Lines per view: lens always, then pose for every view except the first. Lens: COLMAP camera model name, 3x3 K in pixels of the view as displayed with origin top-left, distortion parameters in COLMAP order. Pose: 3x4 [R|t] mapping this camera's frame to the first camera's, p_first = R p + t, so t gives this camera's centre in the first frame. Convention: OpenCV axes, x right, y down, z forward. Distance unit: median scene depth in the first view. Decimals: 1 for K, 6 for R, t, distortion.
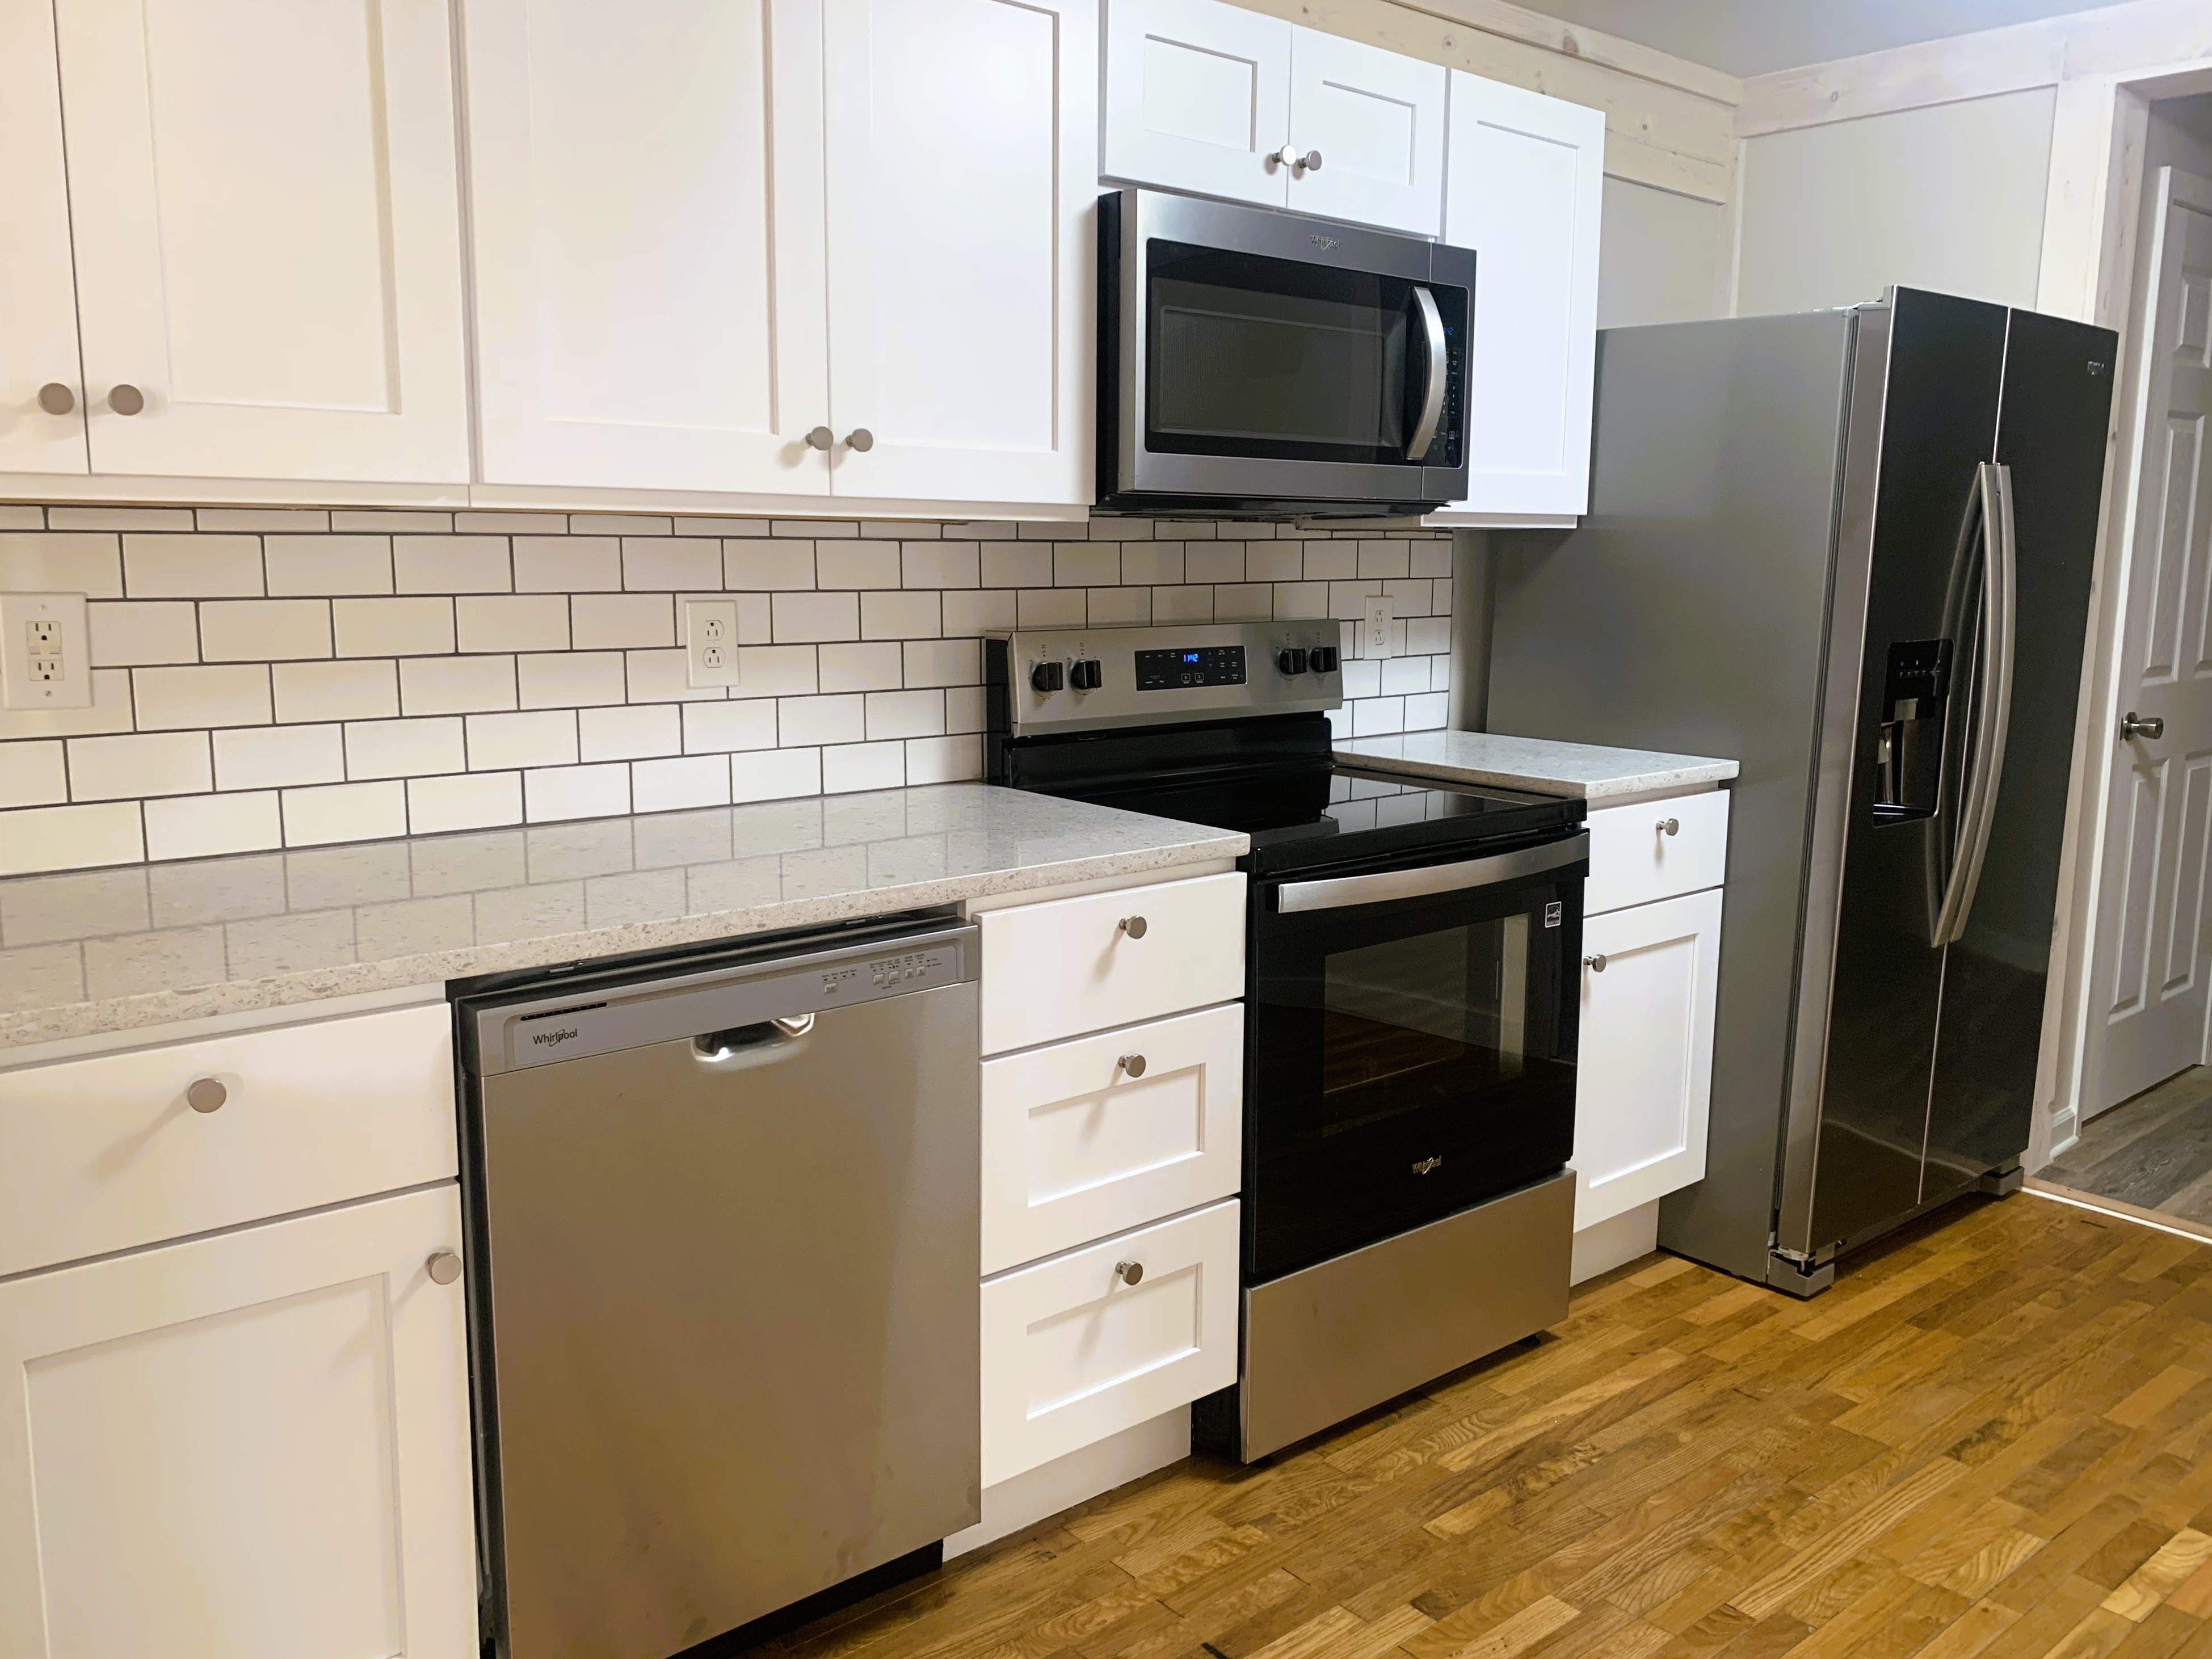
lens RADIAL K [[1712.8, 0, 1114.3], [0, 1712.8, 817.3], [0, 0, 1]] dist [0.068516, -0.082475]
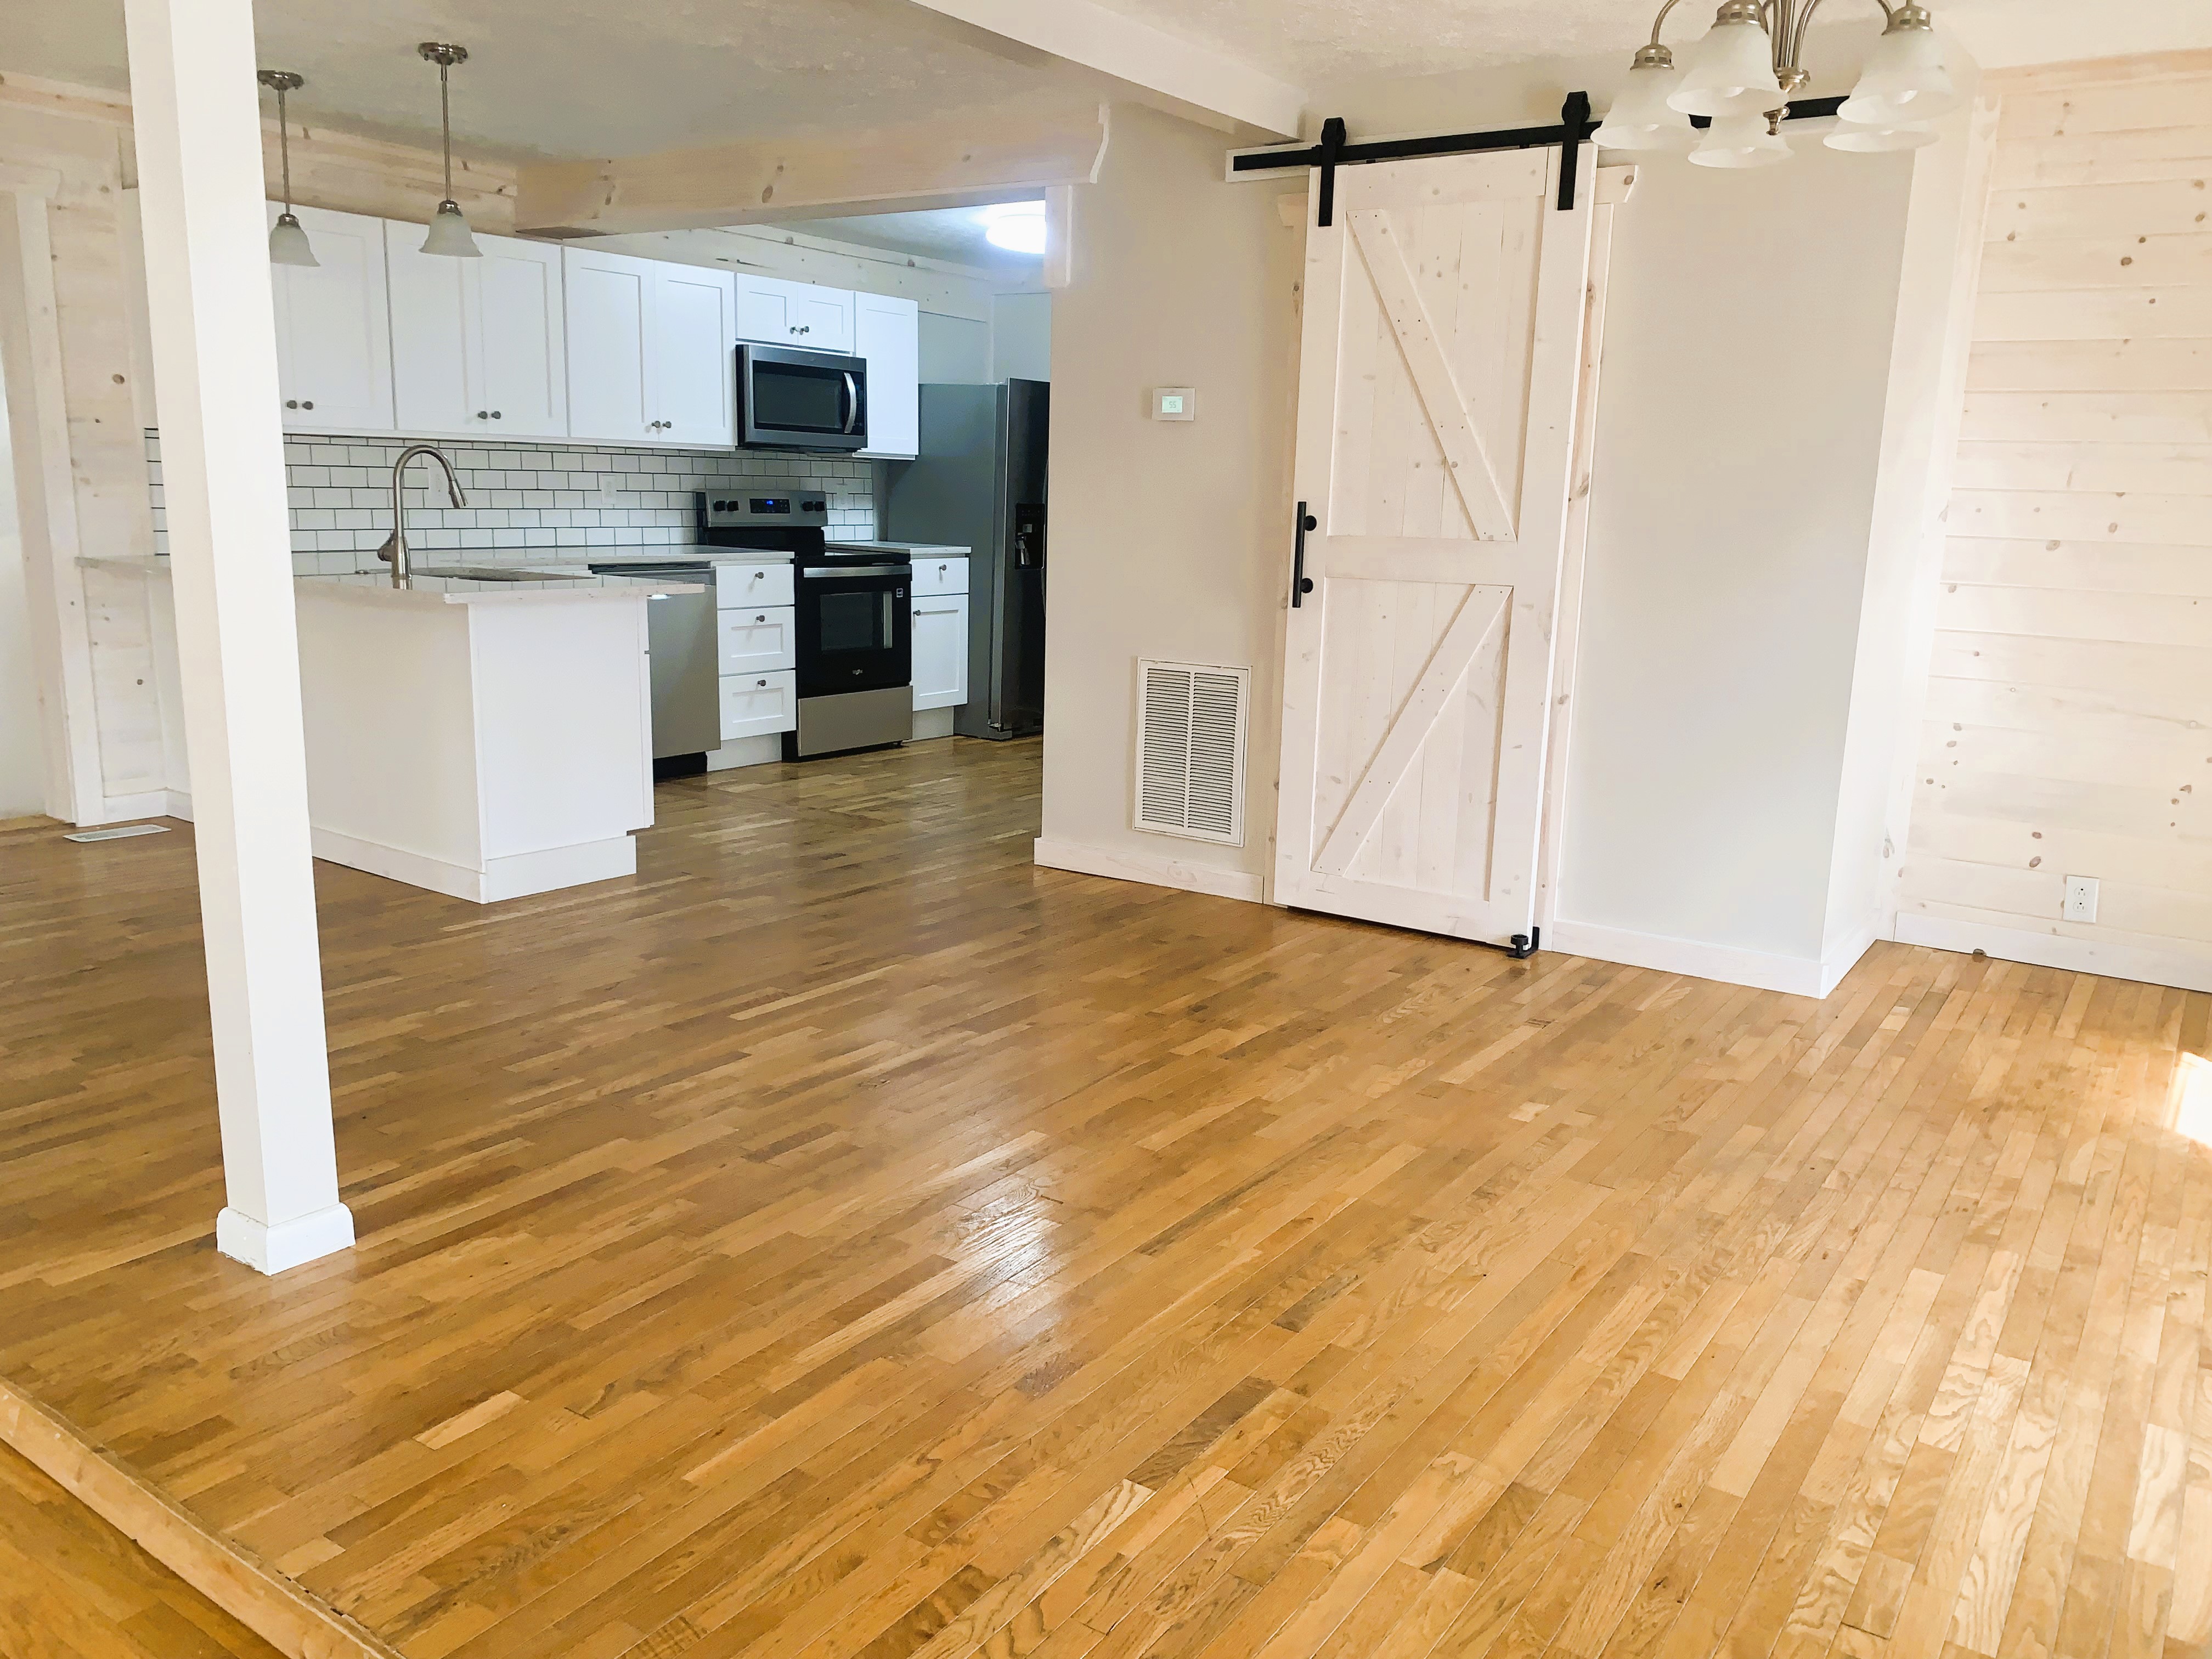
lens RADIAL K [[1702.4, 0, 1108.7], [0, 1702.4, 836.4], [0, 0, 1]] dist [0.099213, -0.178799]
pose [[0.965047, -0.035376, 0.259678, -0.171979], [0.021508, 0.998196, 0.056051, 0.315735], [-0.261193, -0.048506, 0.964067, -1.917242]]
